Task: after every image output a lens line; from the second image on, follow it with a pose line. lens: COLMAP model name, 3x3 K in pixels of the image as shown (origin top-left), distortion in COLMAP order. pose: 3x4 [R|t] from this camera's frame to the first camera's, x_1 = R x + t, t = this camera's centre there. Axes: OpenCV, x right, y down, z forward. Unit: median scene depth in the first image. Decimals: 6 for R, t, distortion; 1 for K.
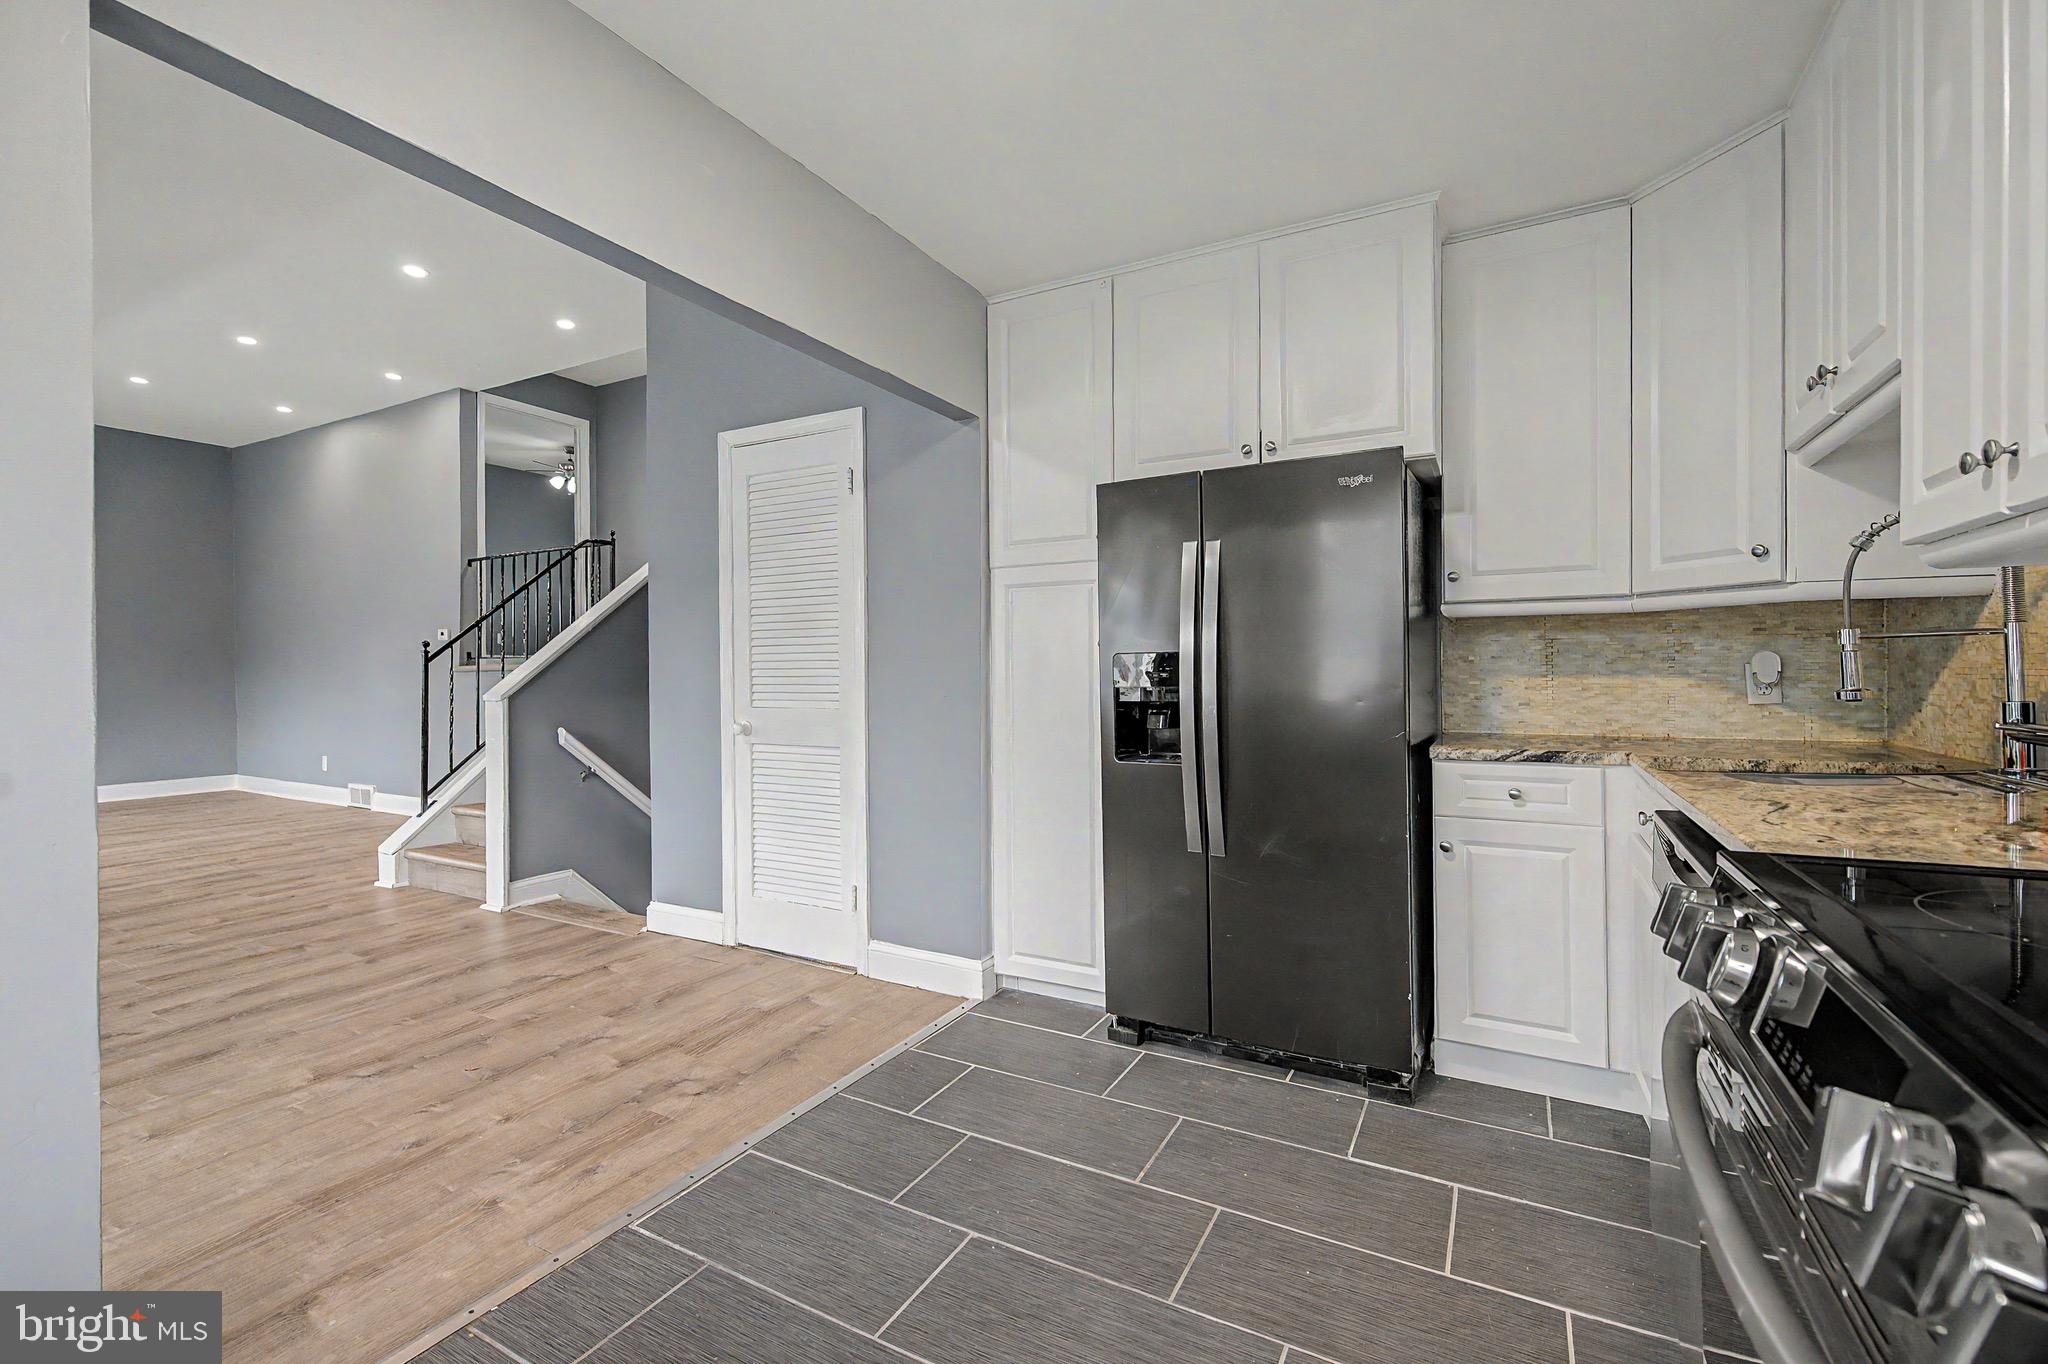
lens RADIAL K [[869.5, 0, 1035.3], [0, 869.5, 676.5], [0, 0, 1]] dist [0.000809, -0.001031]
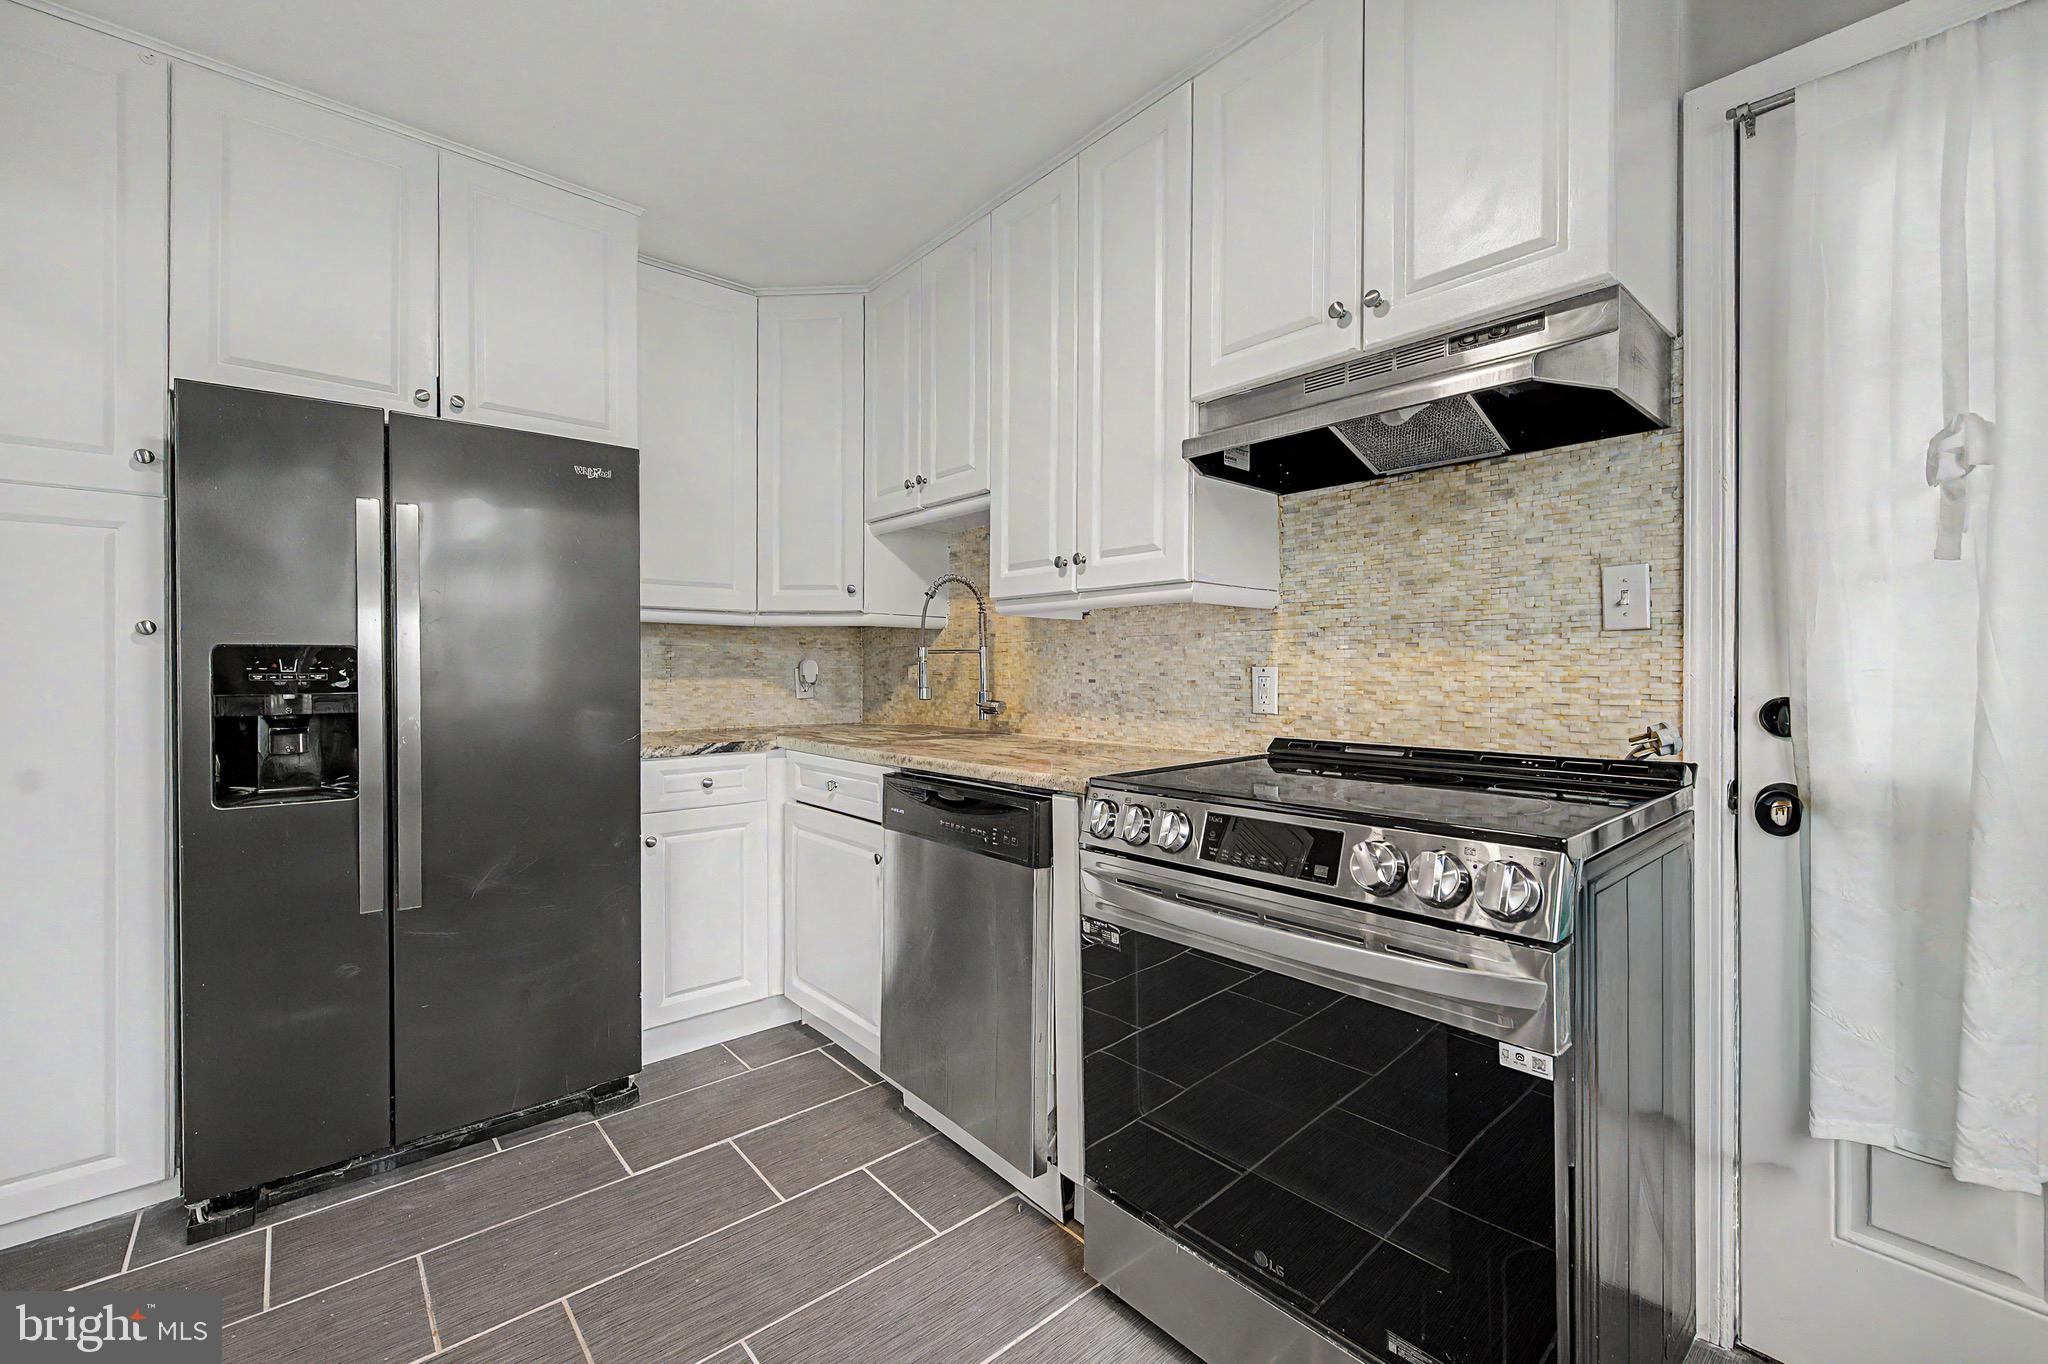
lens RADIAL K [[869.5, 0, 1037.5], [0, 869.5, 675.0], [0, 0, 1]] dist [0.000809, -0.001031]
pose [[0.327907, 0.002215, 0.944707, -0.348610], [0.002814, 0.999991, -0.003321, 0.000525], [-0.944706, 0.003747, 0.327898, 0.215698]]
